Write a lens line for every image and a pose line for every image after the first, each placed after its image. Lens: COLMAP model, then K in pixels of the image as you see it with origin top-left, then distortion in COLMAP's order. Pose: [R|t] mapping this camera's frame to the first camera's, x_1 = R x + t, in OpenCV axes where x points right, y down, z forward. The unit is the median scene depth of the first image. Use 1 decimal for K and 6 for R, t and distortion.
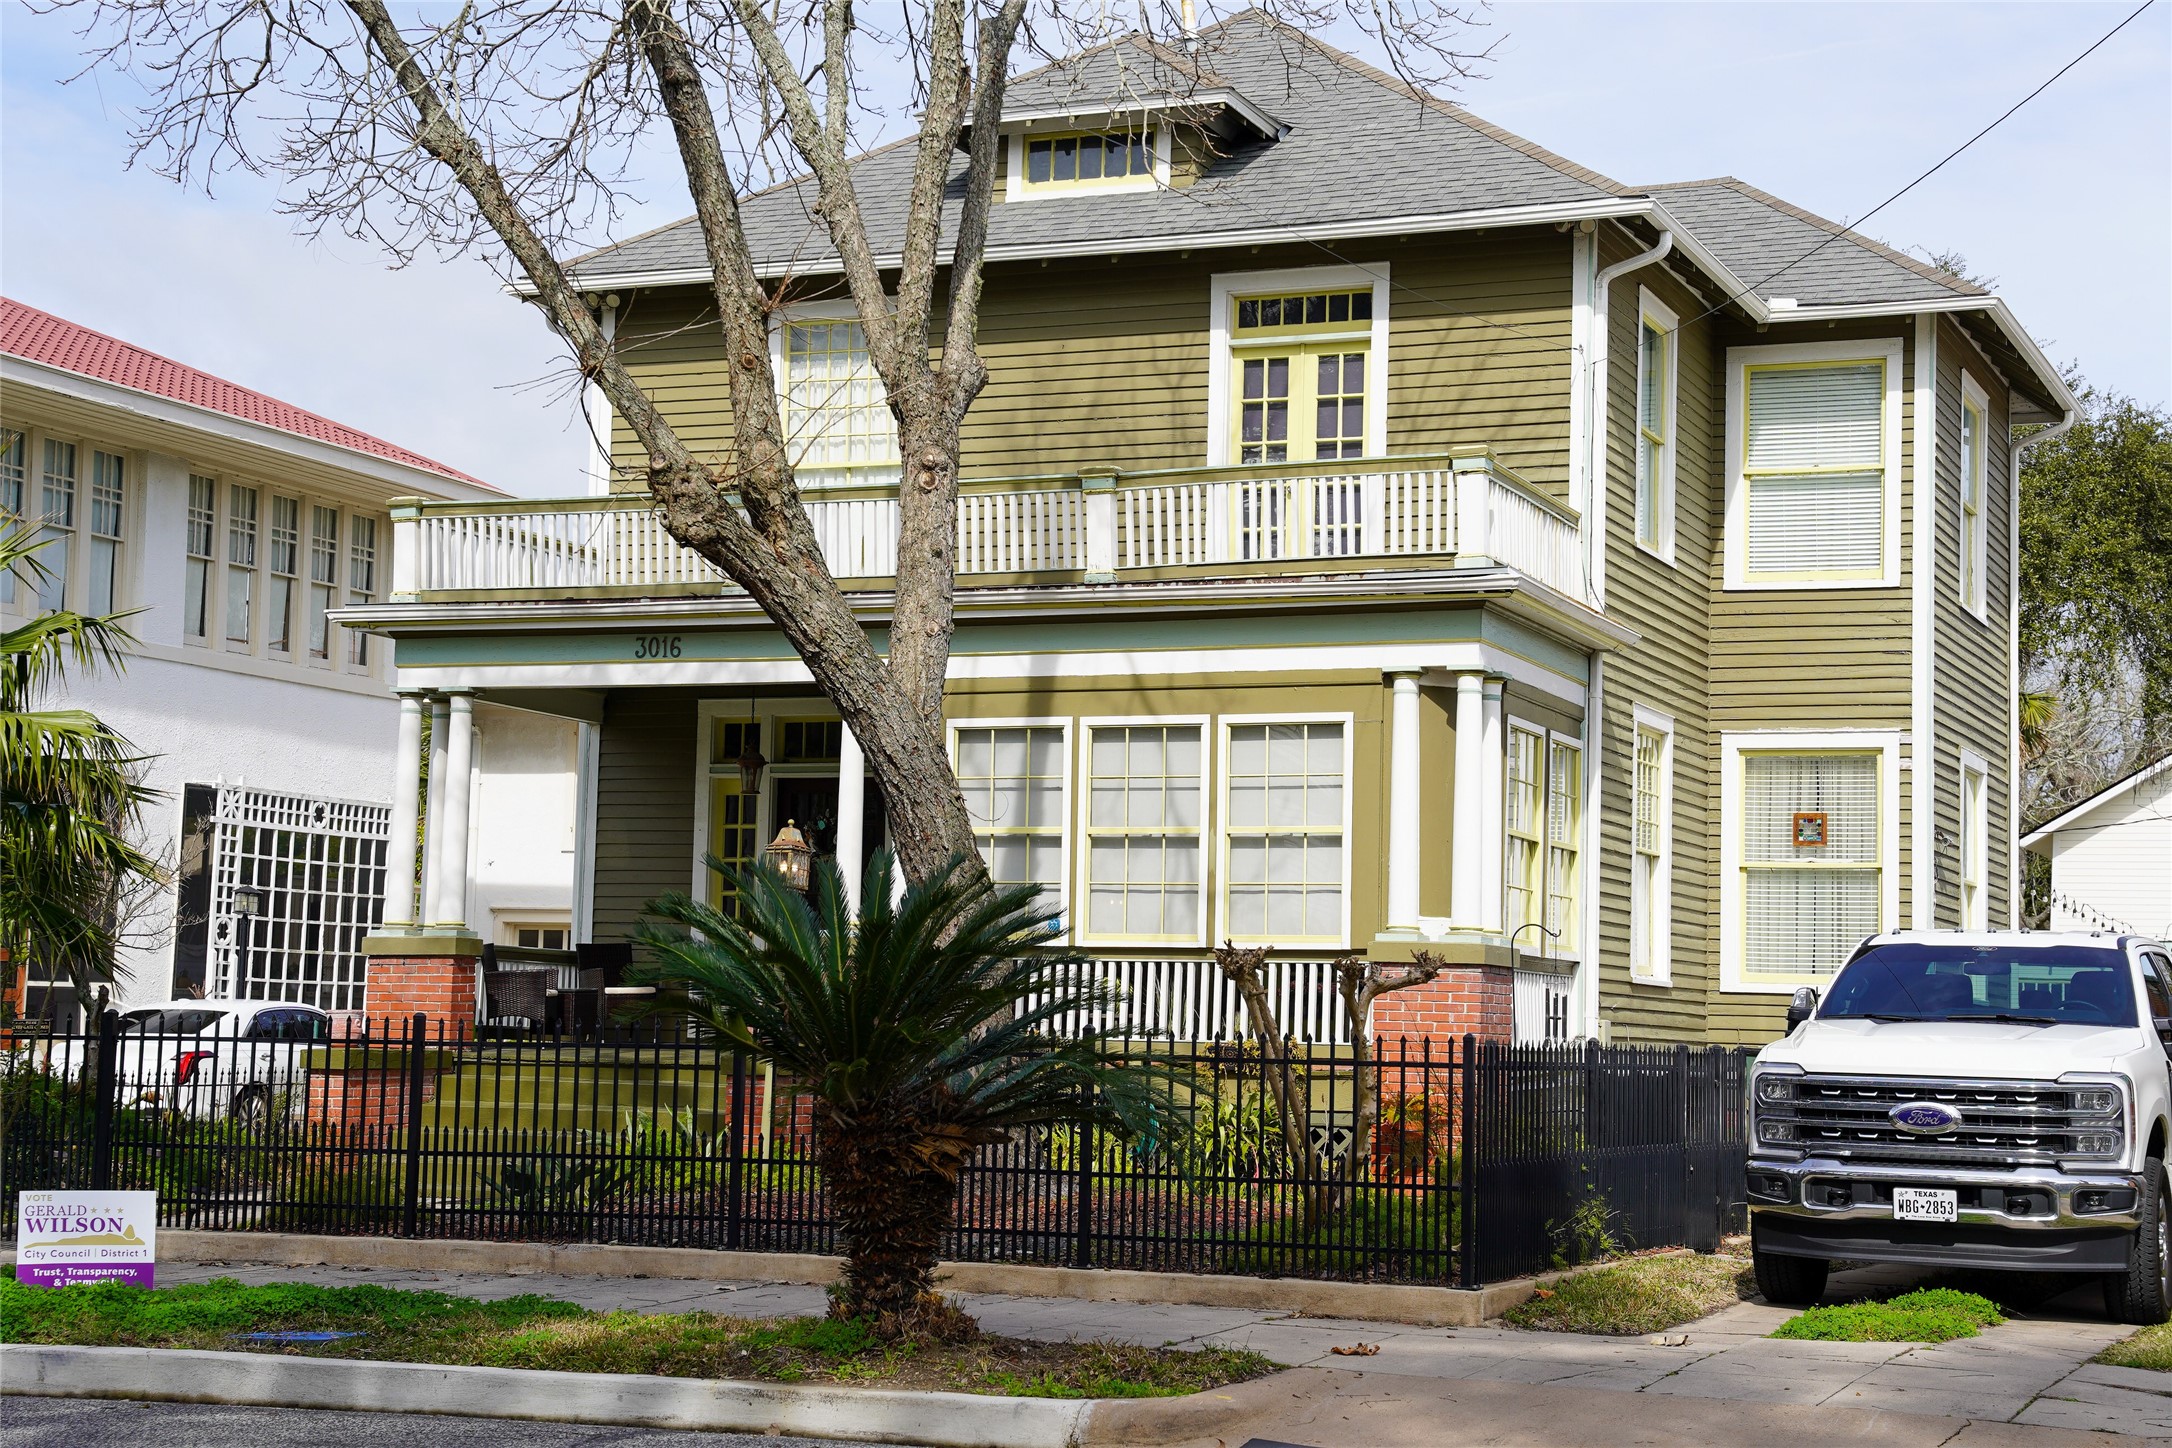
lens RADIAL K [[3519.4, 0, 1086.0], [0, 3519.4, 724.0], [0, 0, 1]] dist [0.222857, 0.094913]
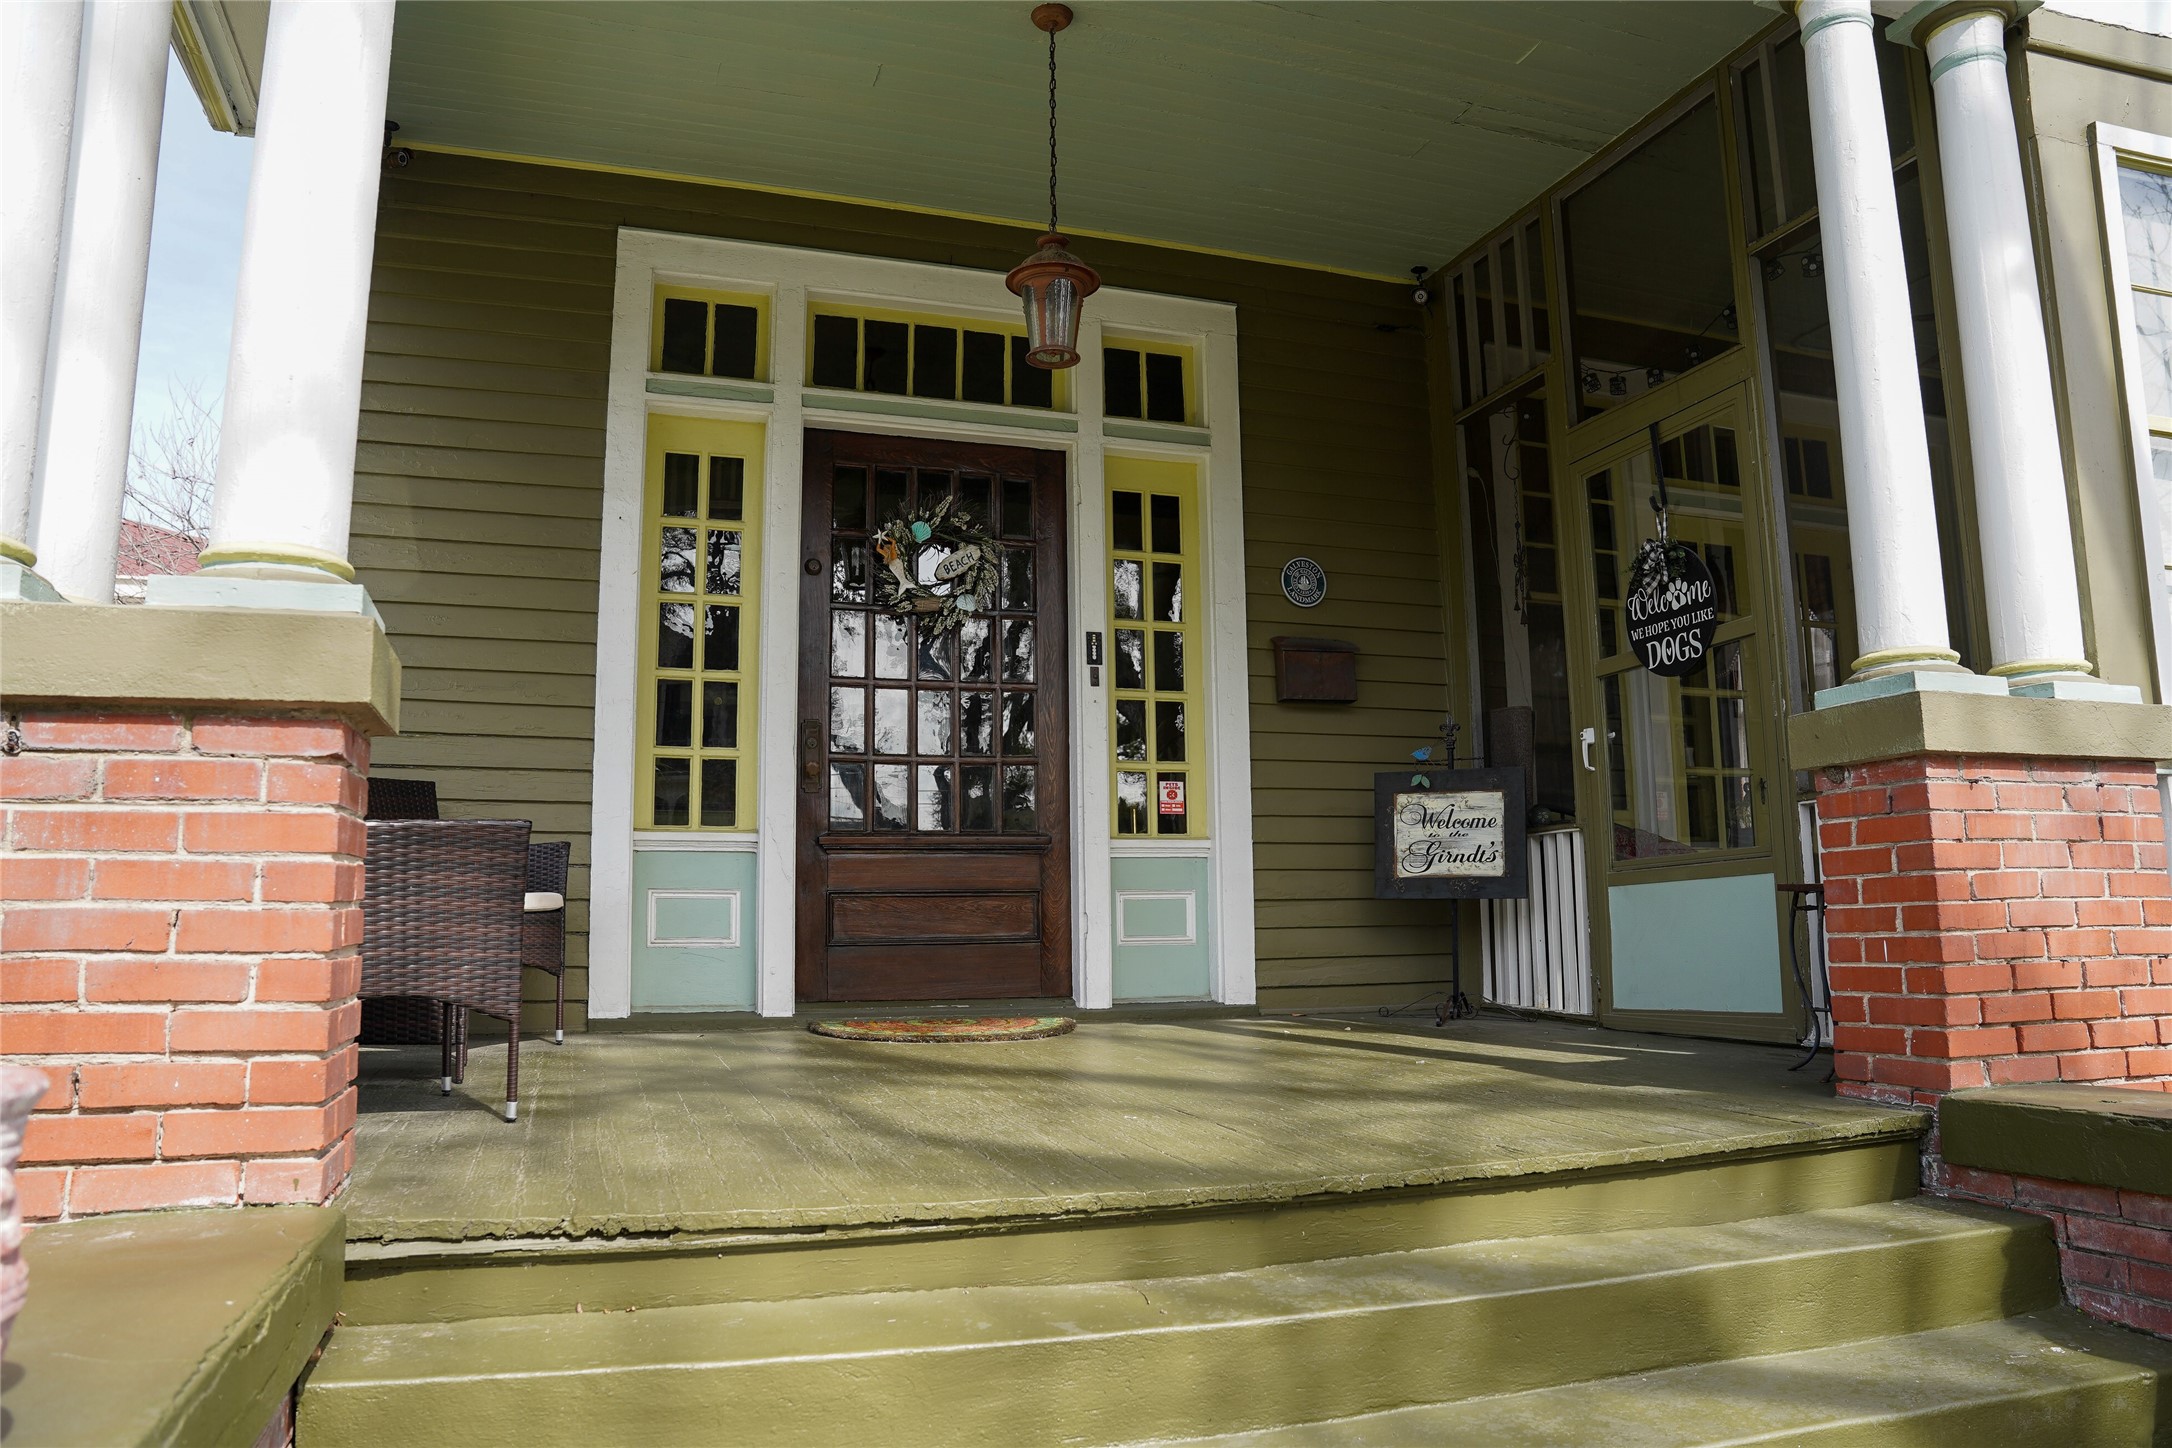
lens RADIAL K [[1513.6, 0, 1086.0], [0, 1513.6, 724.0], [0, 0, 1]] dist [-0.173677, 0.128263]
pose [[0.745912, 0.060902, 0.663254, -0.192614], [-0.029002, 0.997836, -0.059008, 0.066384], [-0.665413, 0.024779, 0.746064, 0.872555]]
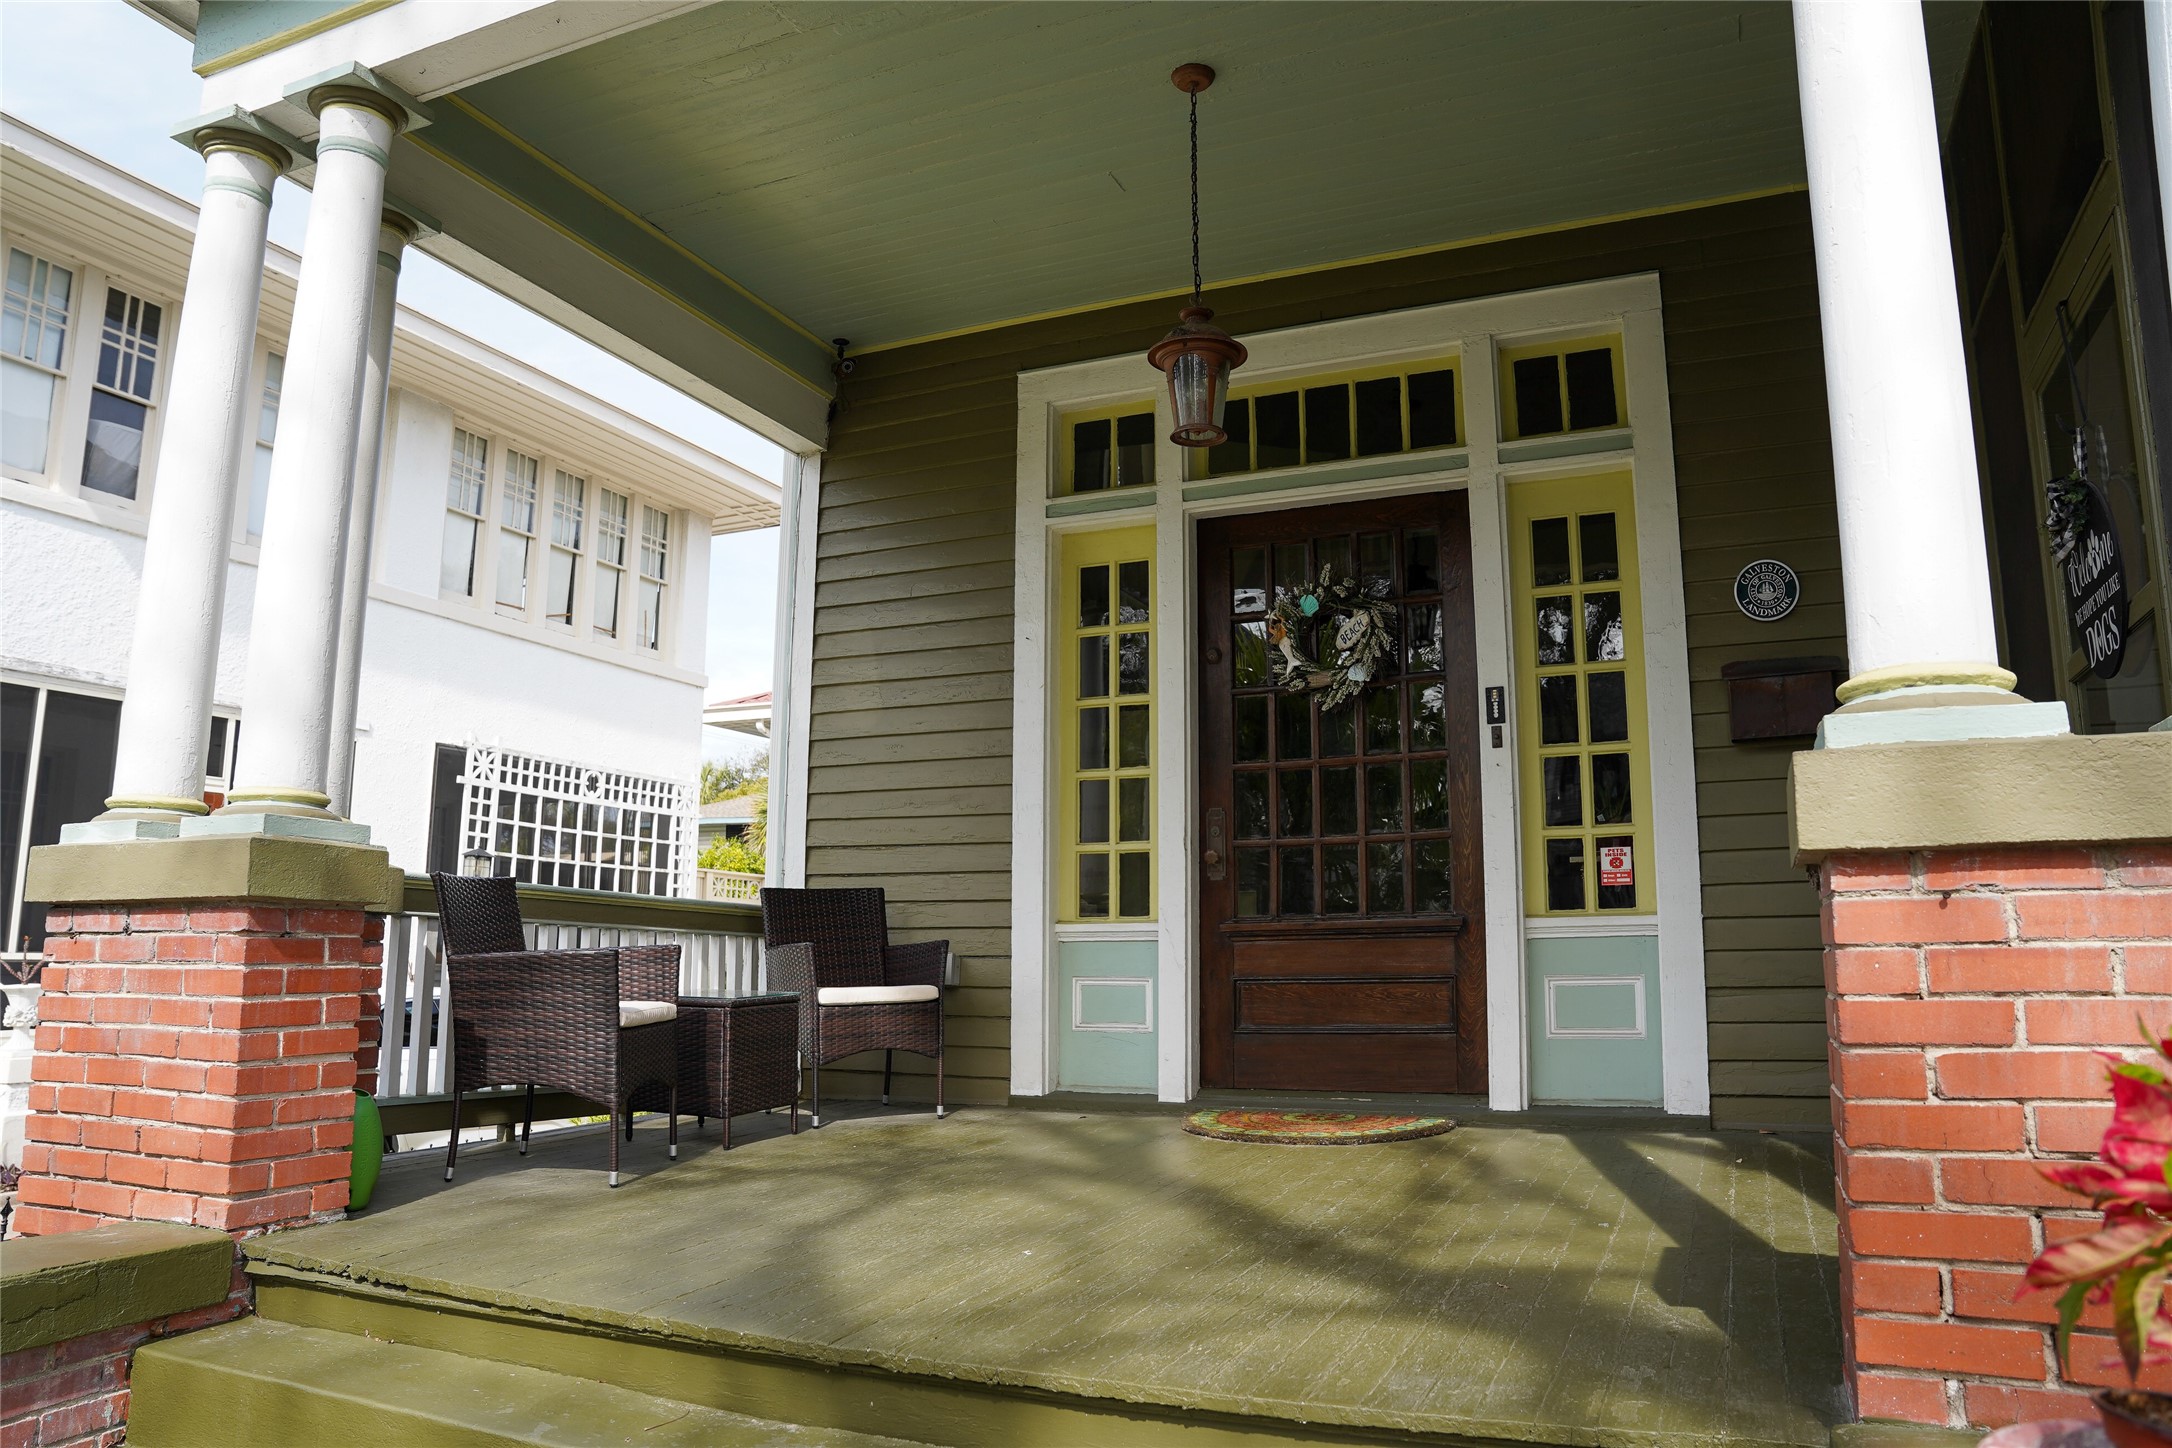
lens RADIAL K [[1513.6, 0, 1086.0], [0, 1513.6, 724.0], [0, 0, 1]] dist [-0.173677, 0.128263]
pose [[0.999544, -0.023924, -0.018420, -0.103239], [0.022547, 0.997178, -0.071609, 0.058212], [0.020081, 0.071161, 0.997263, 0.843234]]
